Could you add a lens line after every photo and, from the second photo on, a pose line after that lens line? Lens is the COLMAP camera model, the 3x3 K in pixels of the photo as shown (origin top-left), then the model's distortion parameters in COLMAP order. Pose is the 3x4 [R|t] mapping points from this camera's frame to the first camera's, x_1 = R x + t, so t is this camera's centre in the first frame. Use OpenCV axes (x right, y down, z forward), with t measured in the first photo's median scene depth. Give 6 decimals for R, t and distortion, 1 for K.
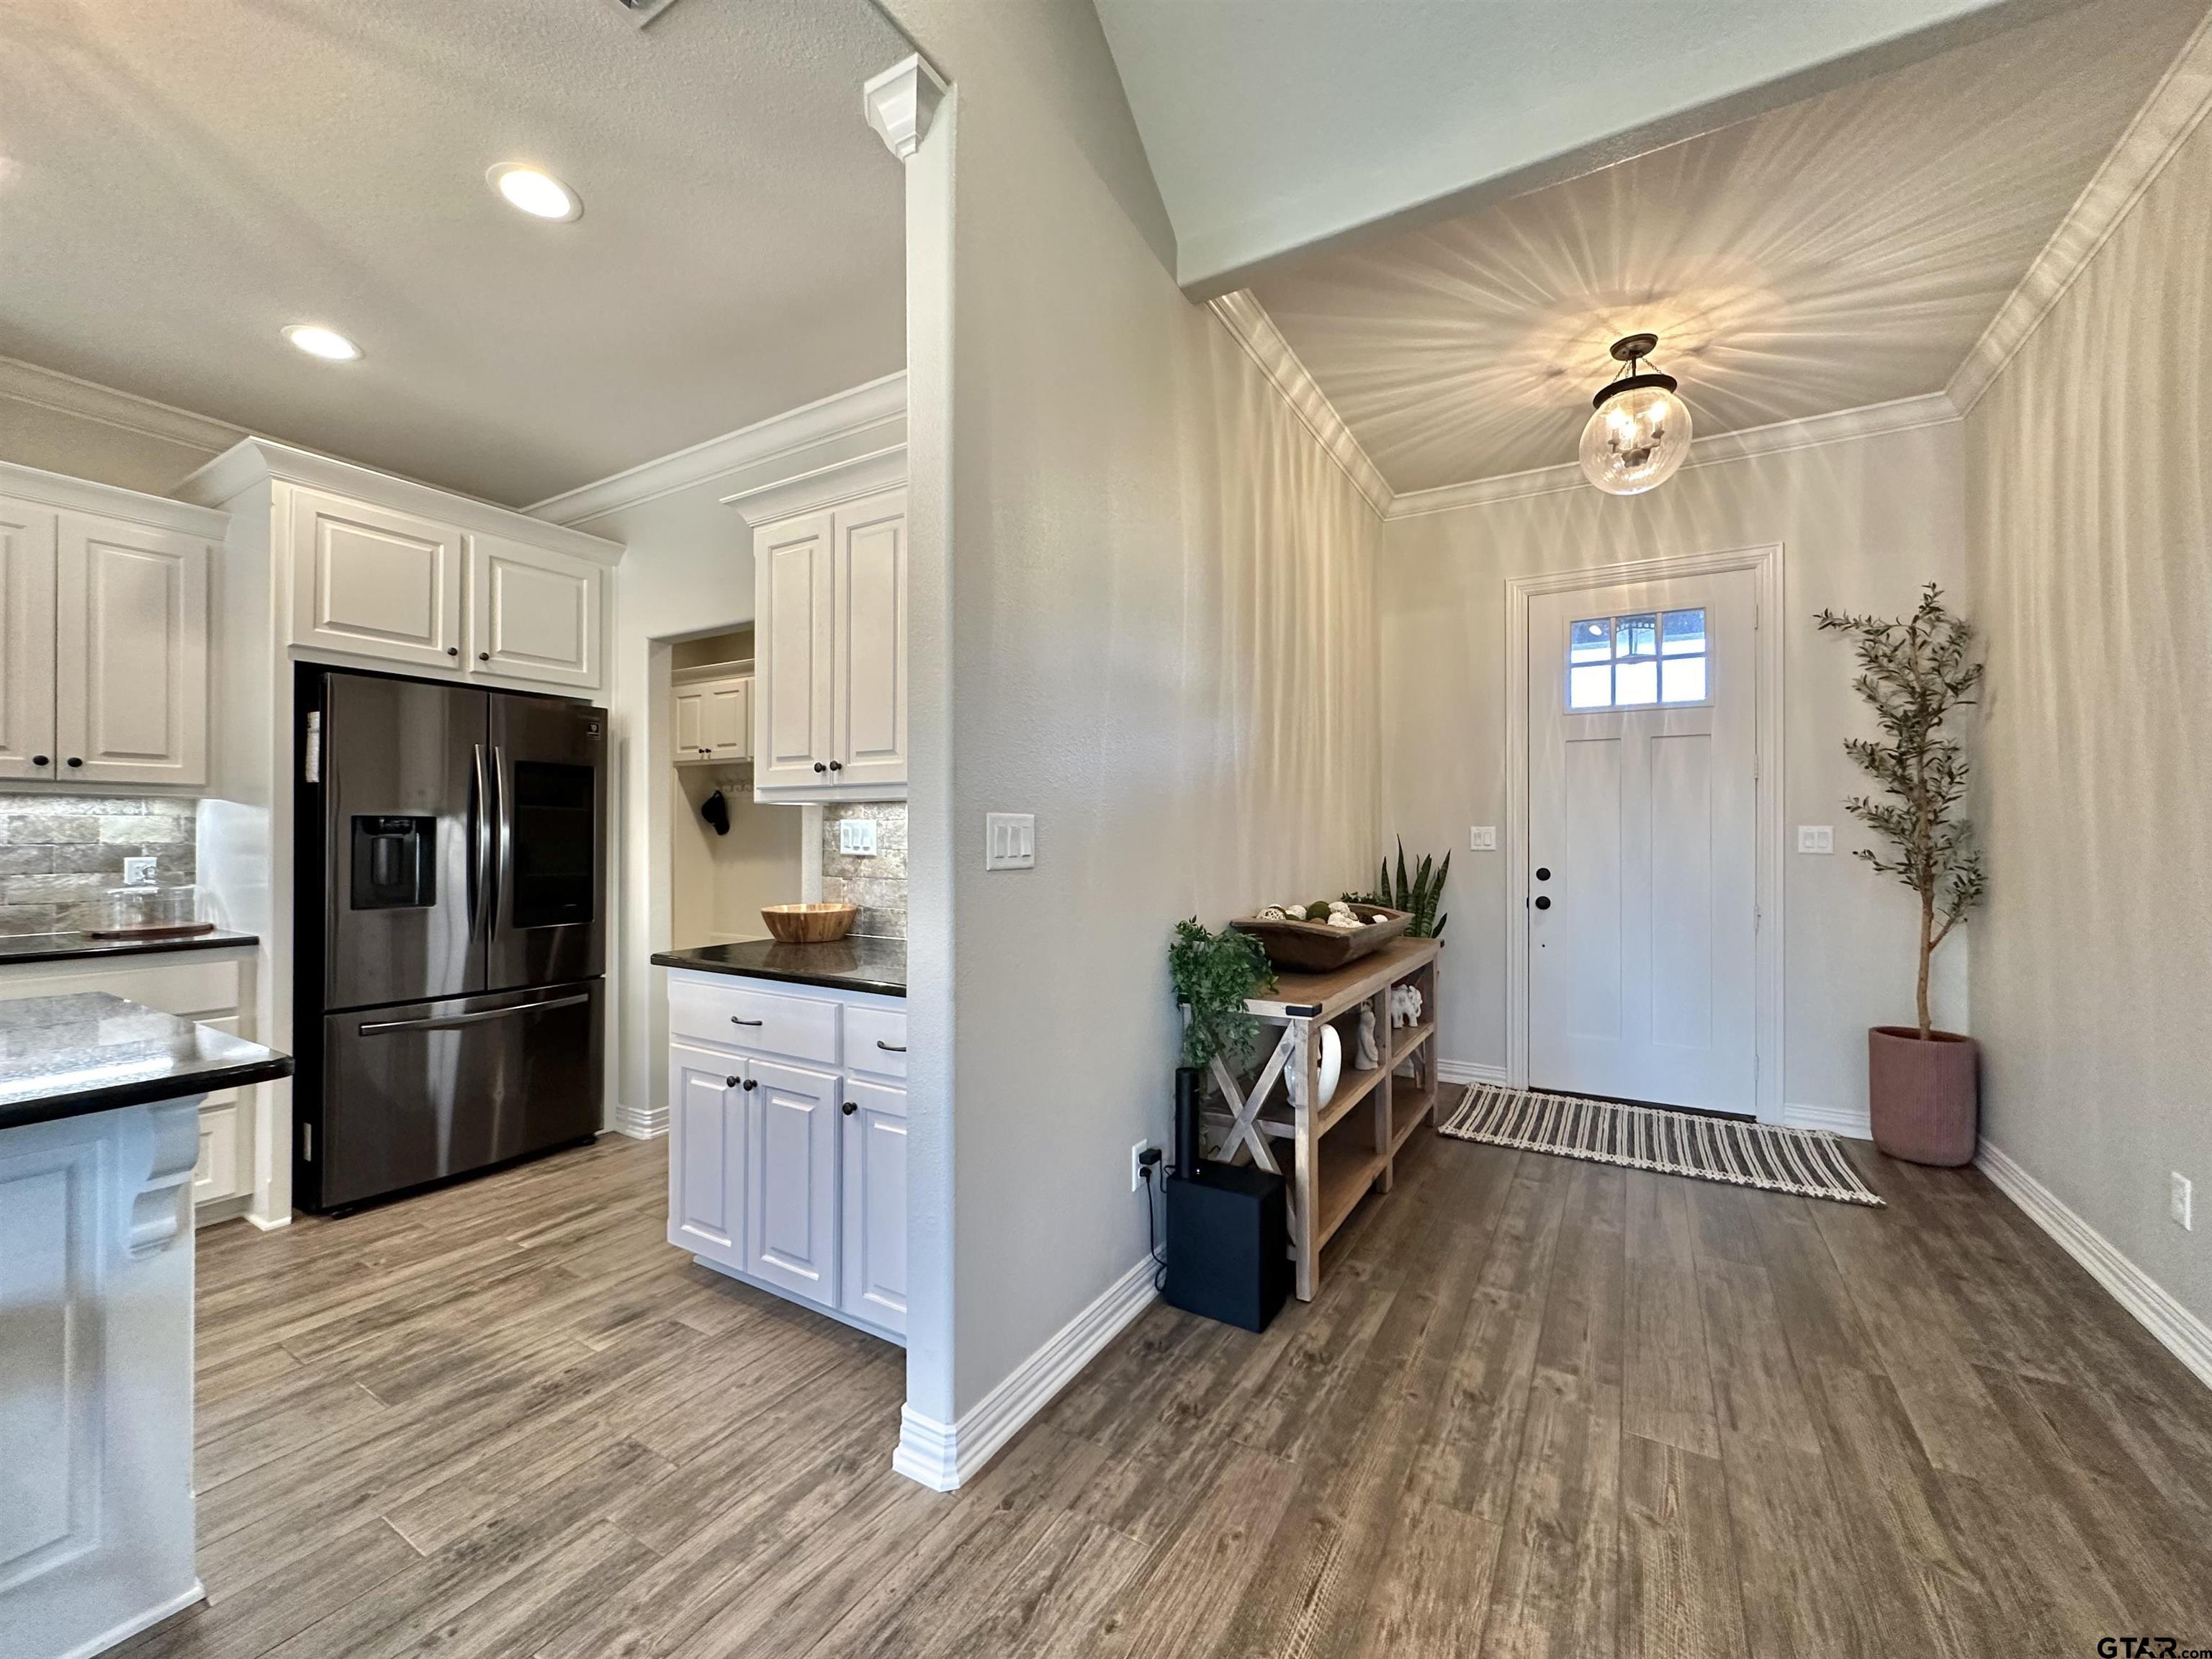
lens RADIAL K [[878.3, 0, 1105.7], [0, 878.3, 830.5], [0, 0, 1]] dist [-0.001627, 0.000060]
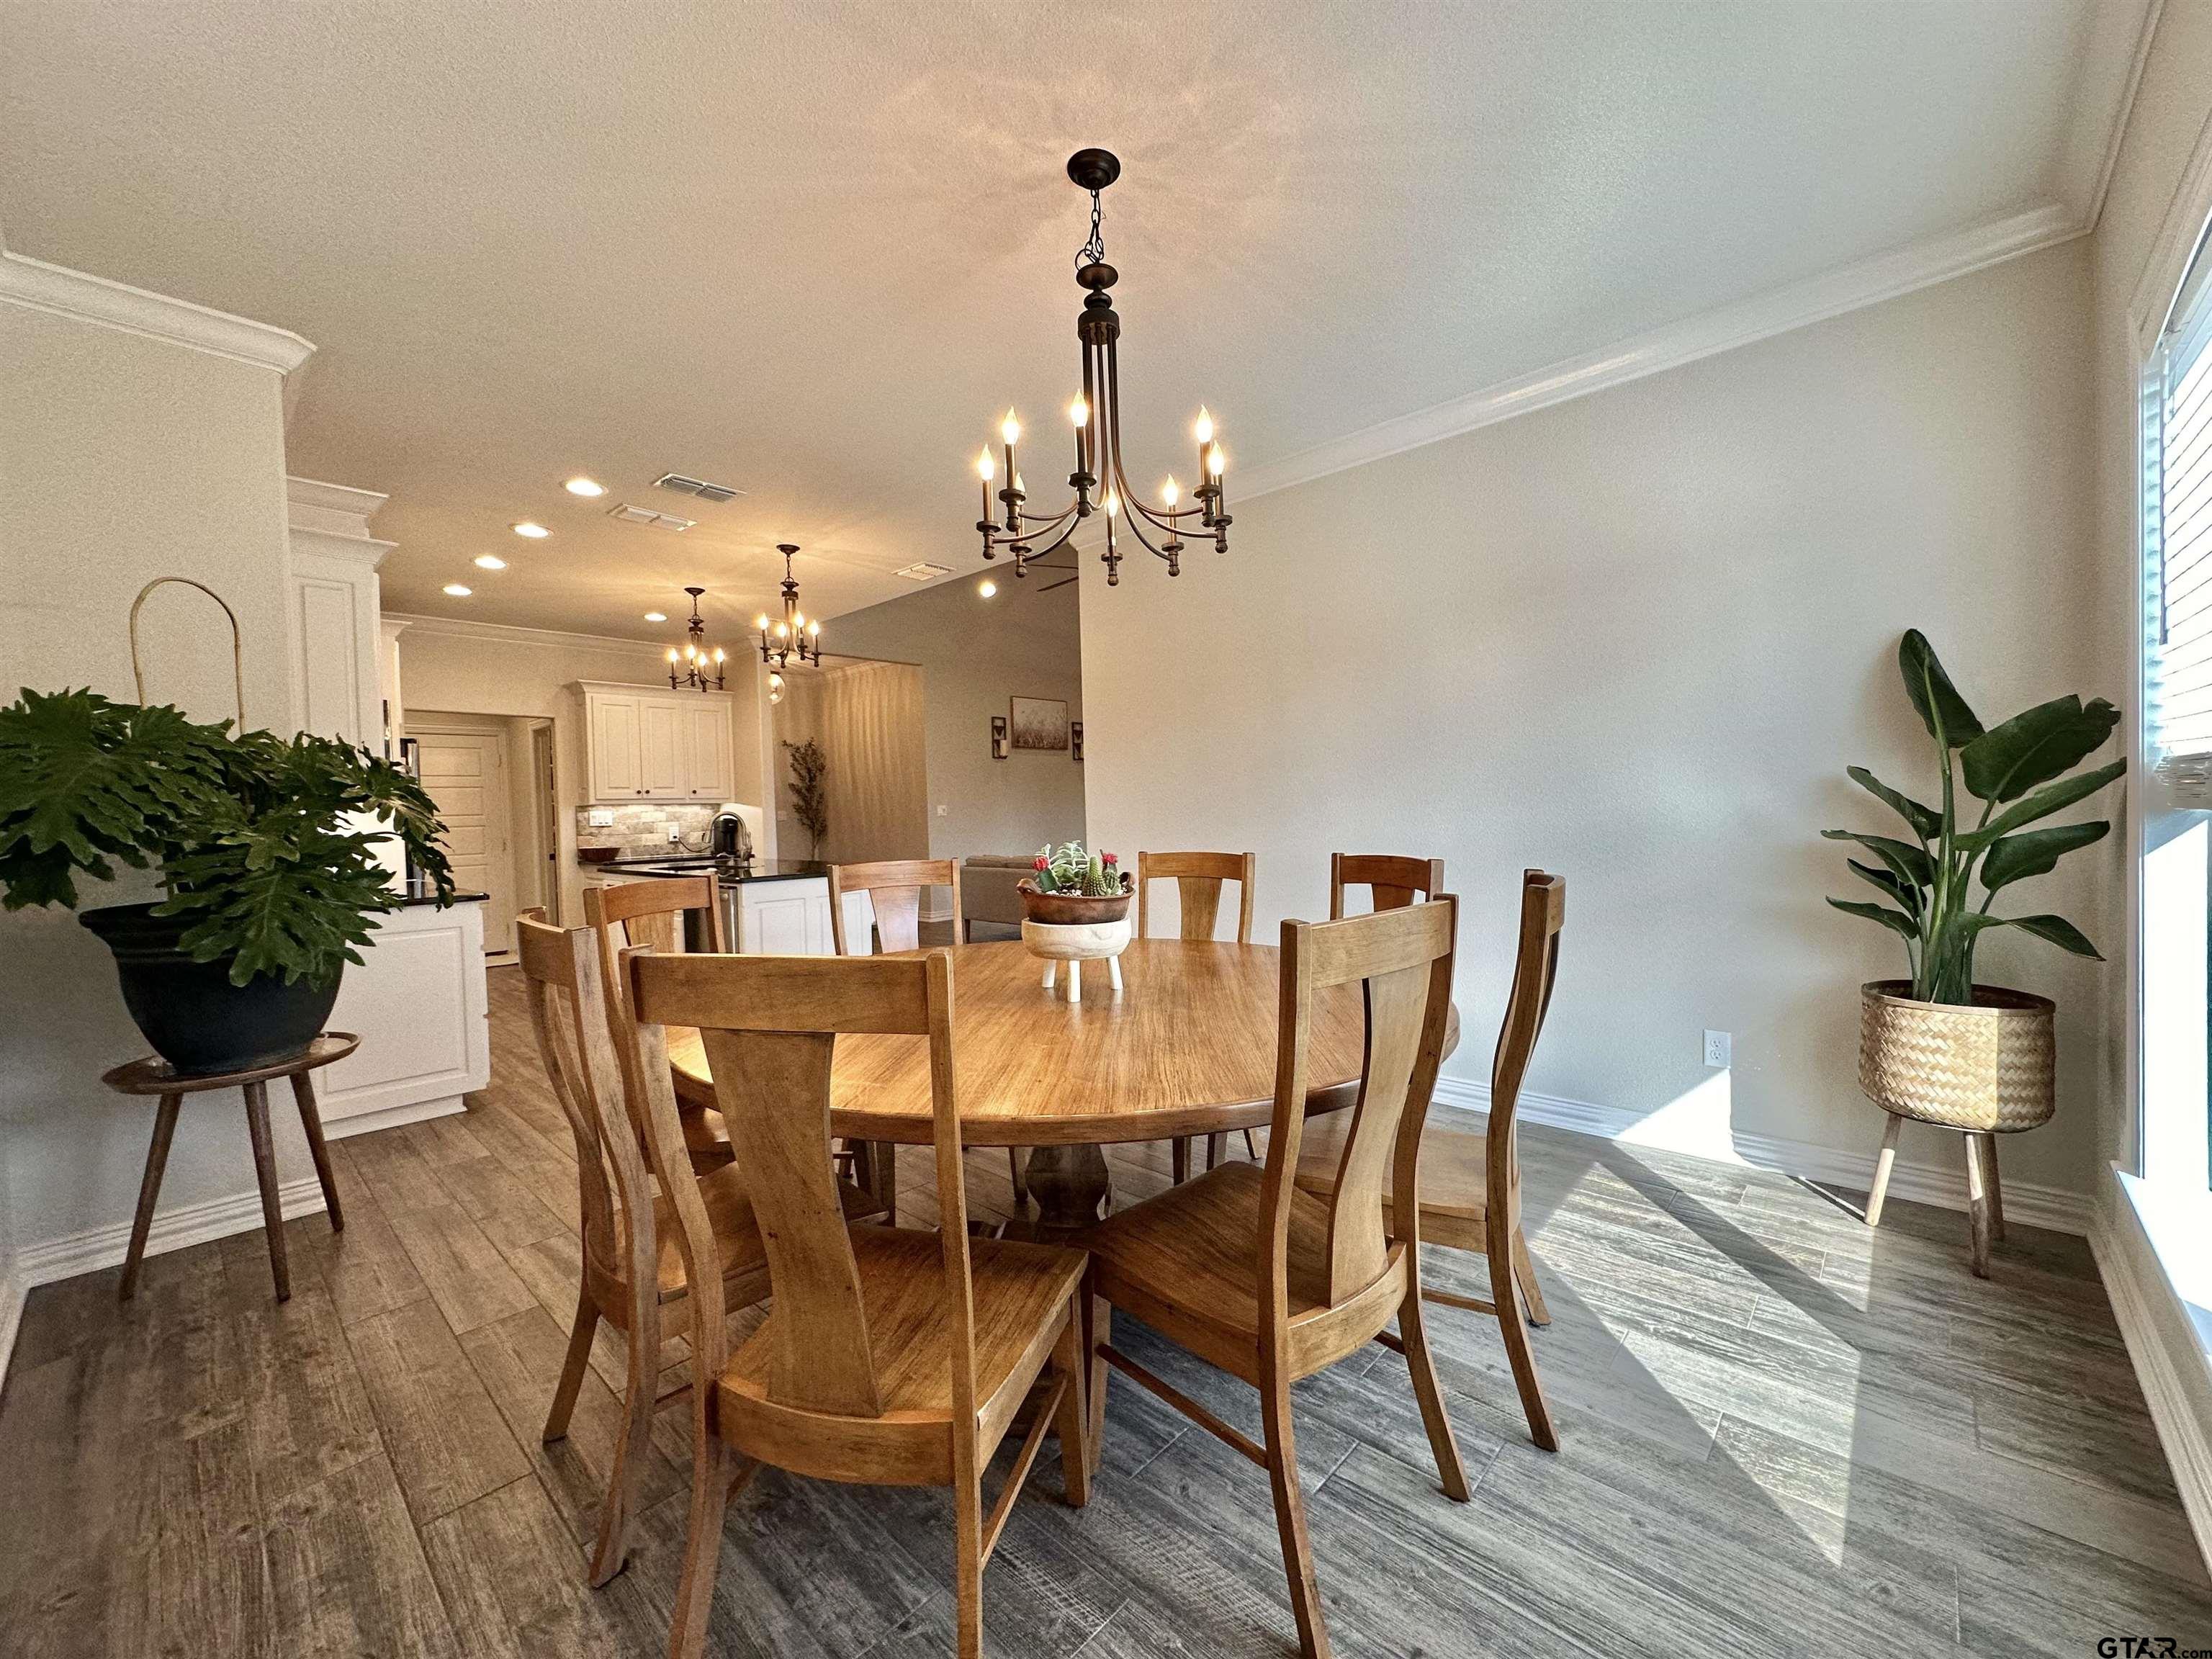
lens RADIAL K [[878.3, 0, 1105.3], [0, 878.3, 832.5], [0, 0, 1]] dist [-0.001627, 0.000060]
pose [[0.204325, -0.032016, 0.978379, -2.414655], [0.022009, 0.999363, 0.028106, 0.008644], [-0.978656, 0.015790, 0.204900, -0.873698]]
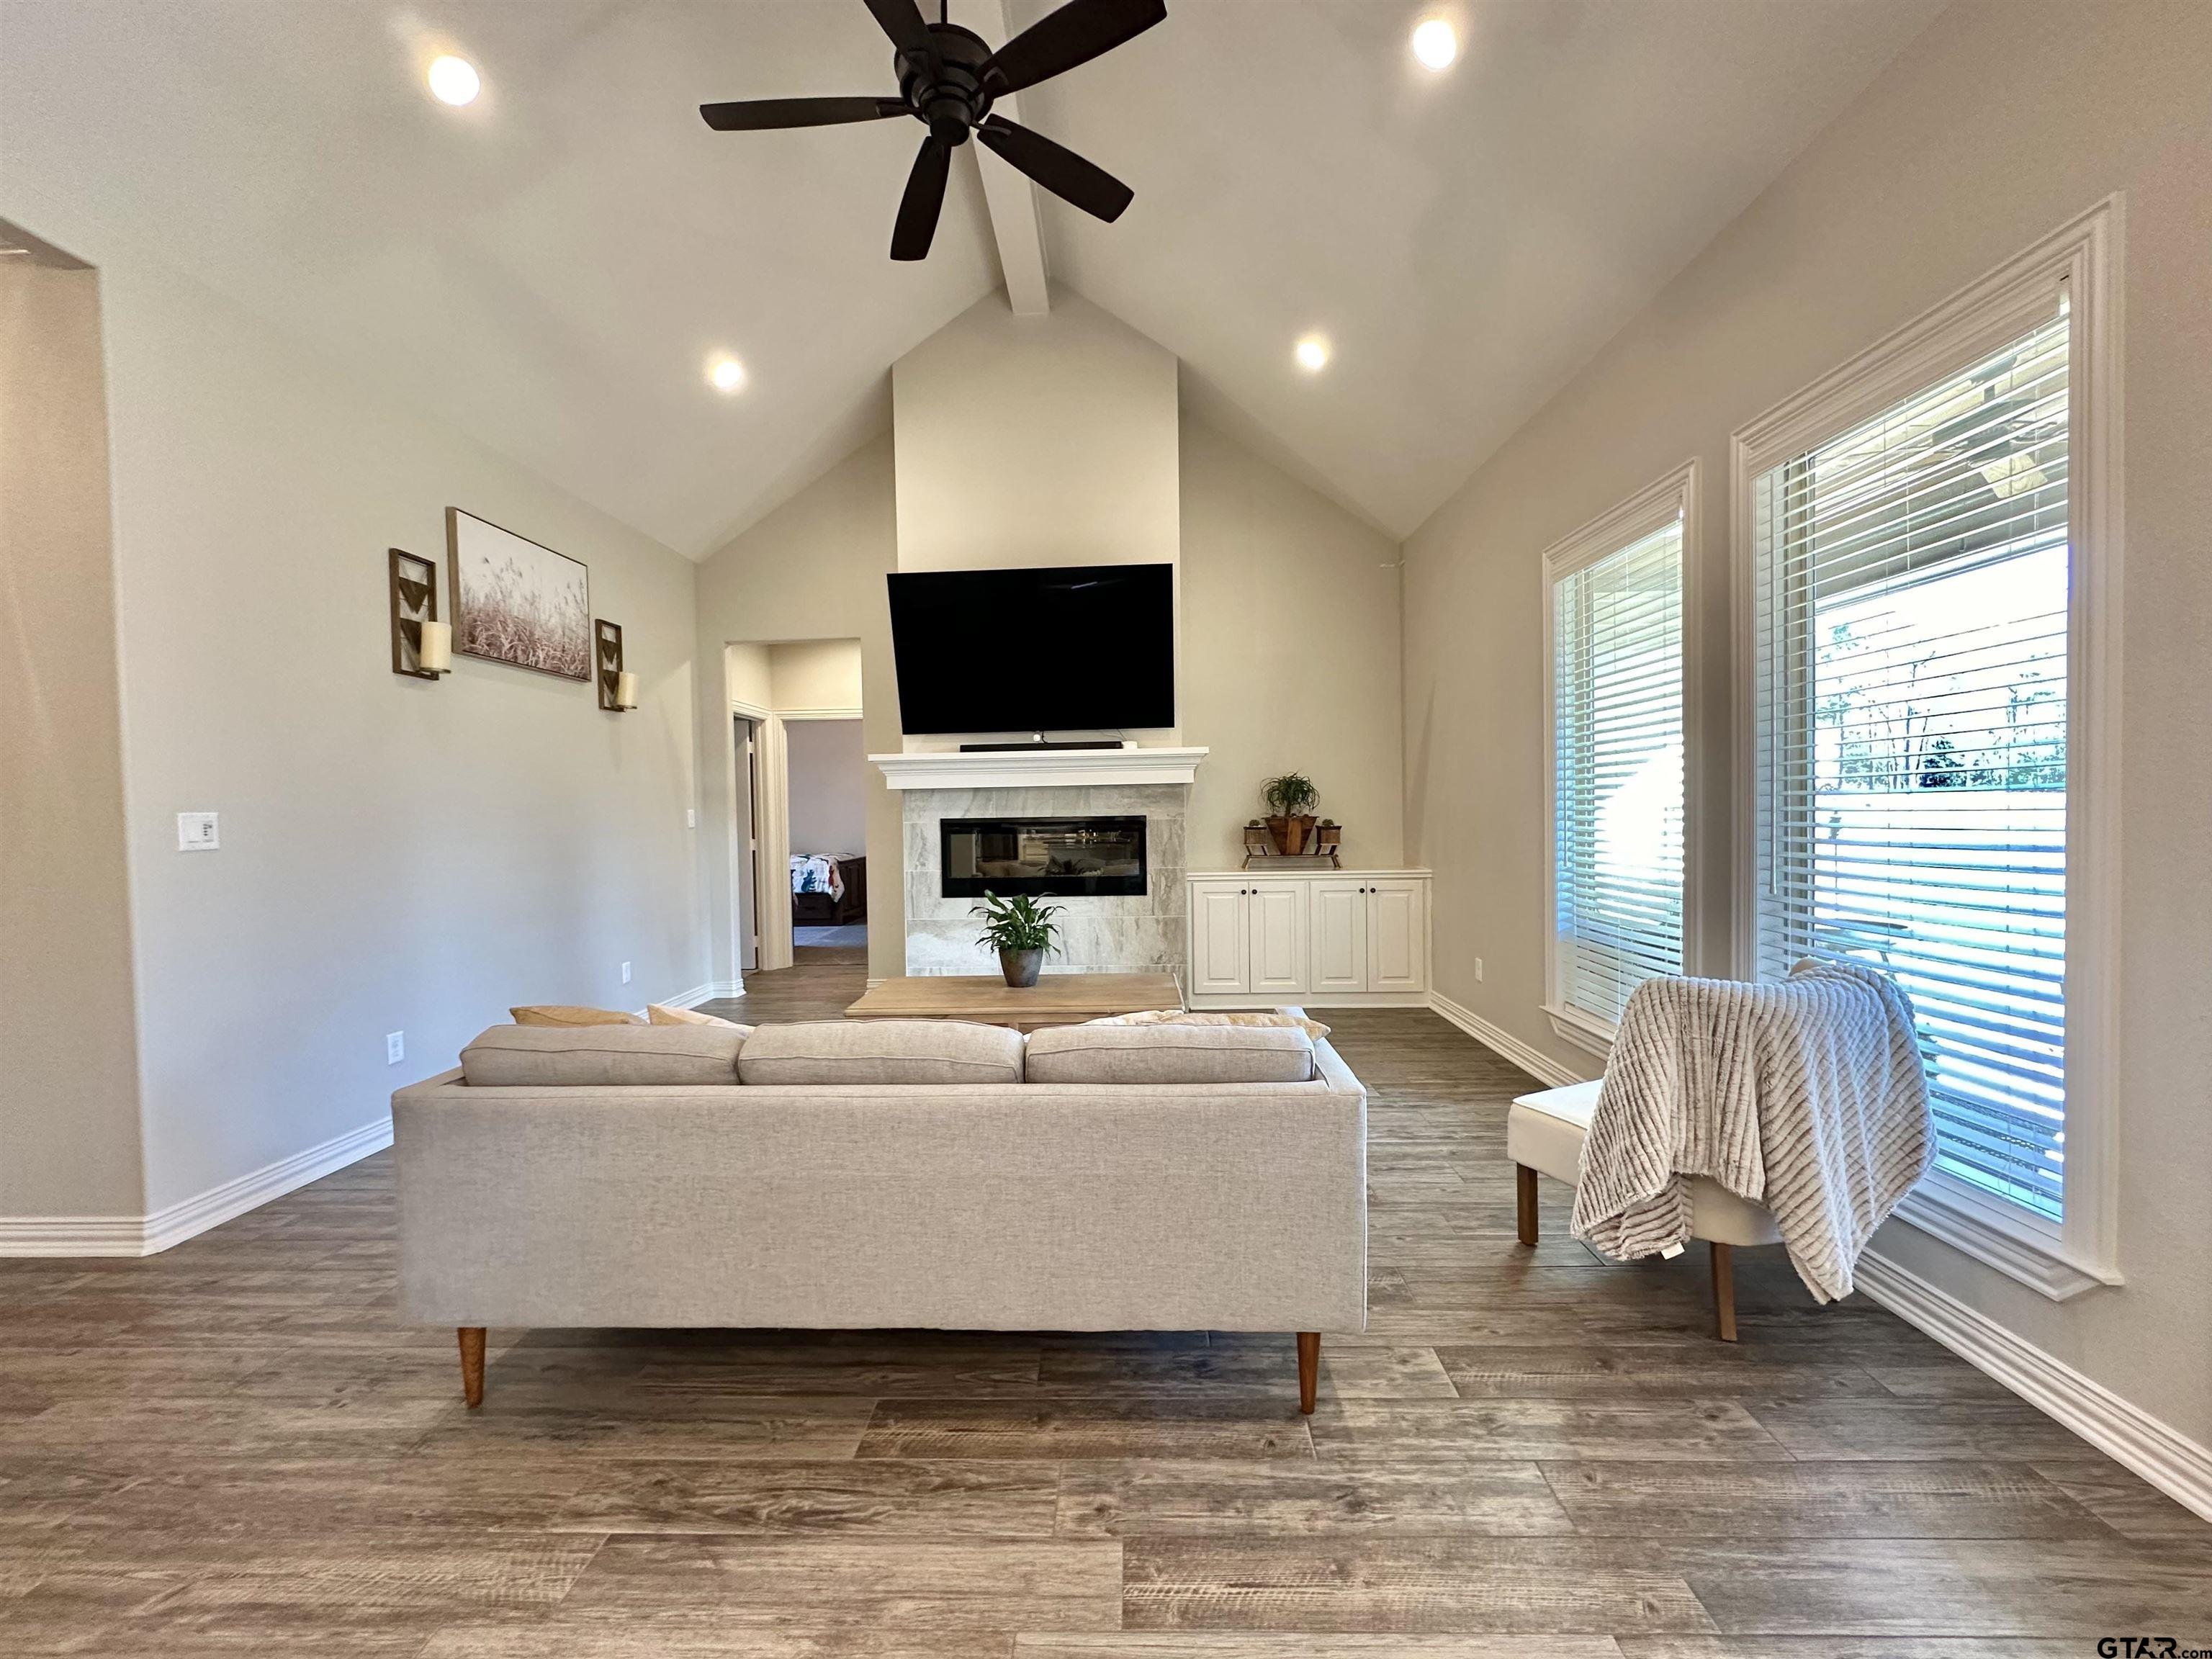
lens RADIAL K [[878.3, 0, 1103.2], [0, 878.3, 826.4], [0, 0, 1]] dist [-0.001627, 0.000060]
pose [[-0.488970, -0.009943, 0.872244, -0.500972], [0.015298, 0.999683, 0.019972, -0.003496], [-0.872166, 0.023110, -0.488663, 0.058719]]
